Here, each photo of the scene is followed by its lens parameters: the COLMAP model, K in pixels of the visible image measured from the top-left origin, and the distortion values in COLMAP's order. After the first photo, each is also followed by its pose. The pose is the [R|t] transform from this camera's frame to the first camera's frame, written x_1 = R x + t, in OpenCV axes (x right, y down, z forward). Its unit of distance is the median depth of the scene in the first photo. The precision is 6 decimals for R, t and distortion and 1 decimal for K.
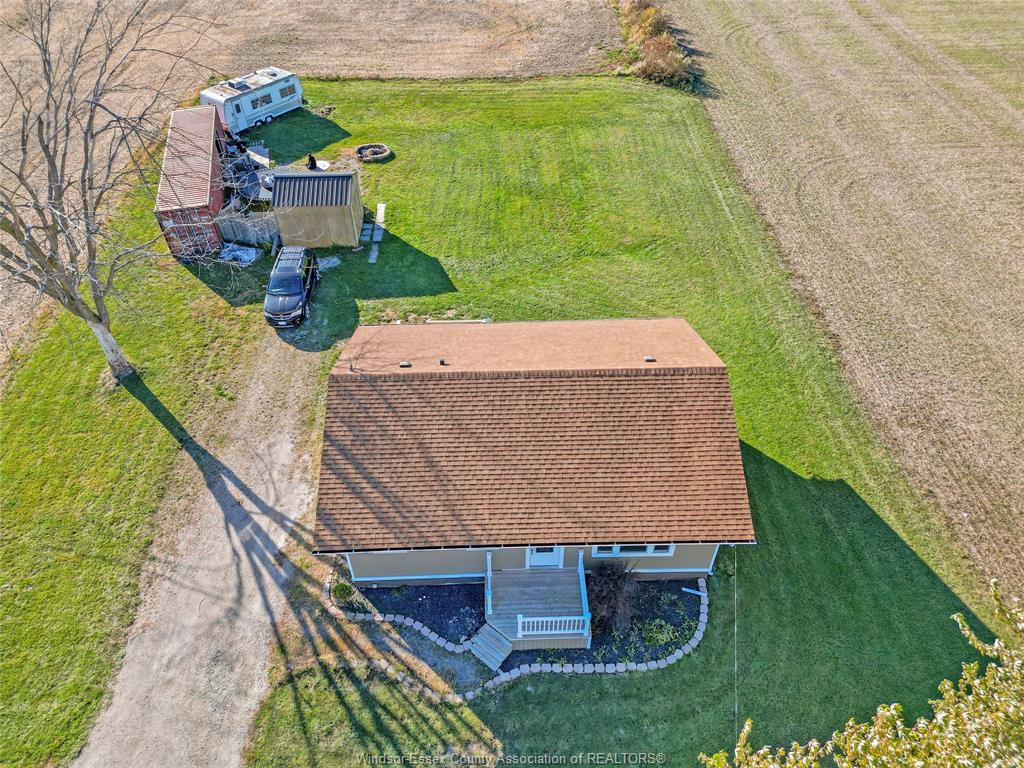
lens RADIAL K [[718.2, 0, 515.3], [0, 718.2, 381.3], [0, 0, 1]] dist [0.045513, -0.039849]
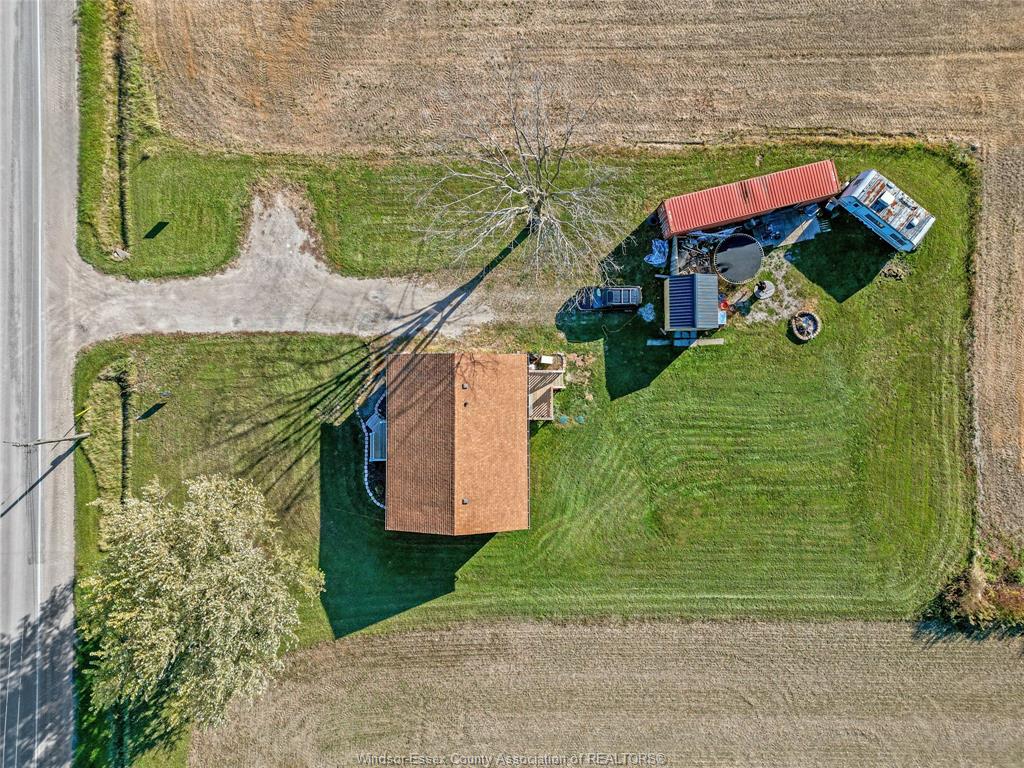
lens RADIAL K [[718.2, 0, 513.0], [0, 718.2, 387.2], [0, 0, 1]] dist [0.045513, -0.039849]
pose [[-0.028566, 0.999591, 0.001341, -0.142855], [-0.685962, -0.020579, 0.727347, -1.511647], [0.727077, 0.019857, 0.686269, -0.325175]]
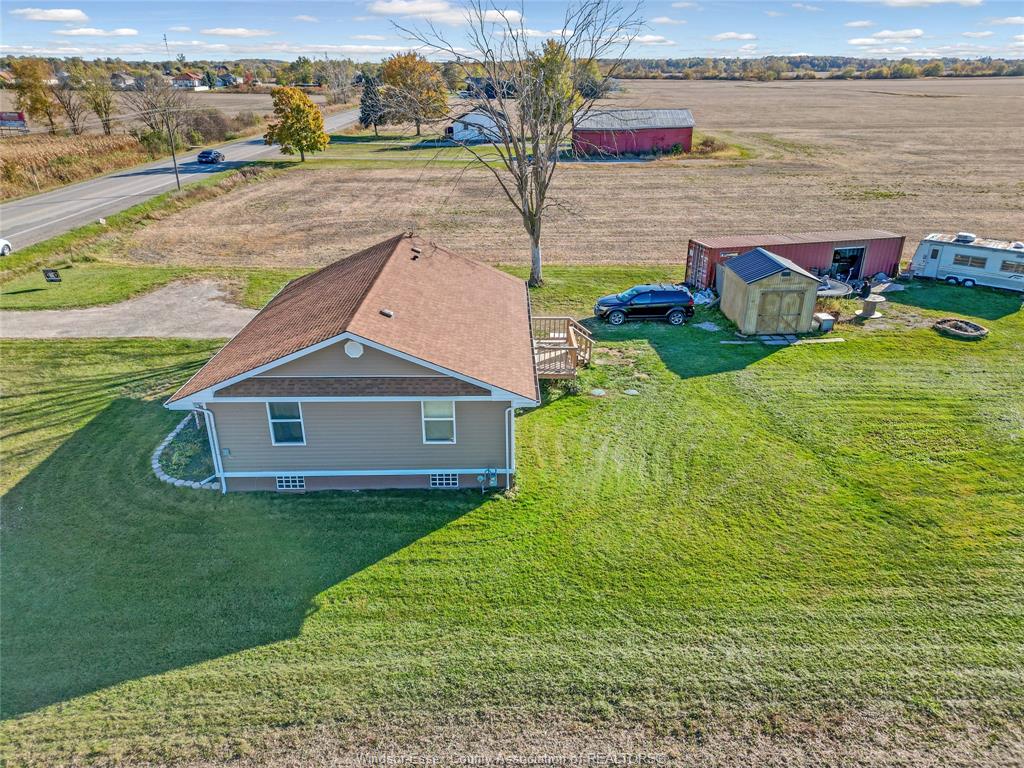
lens RADIAL K [[718.2, 0, 512.7], [0, 718.2, 387.5], [0, 0, 1]] dist [0.045513, -0.039849]
pose [[-0.020858, 0.407475, -0.912978, 0.951425], [-0.688951, 0.655890, 0.308473, -0.323913], [0.724508, 0.635431, 0.267050, 0.851335]]
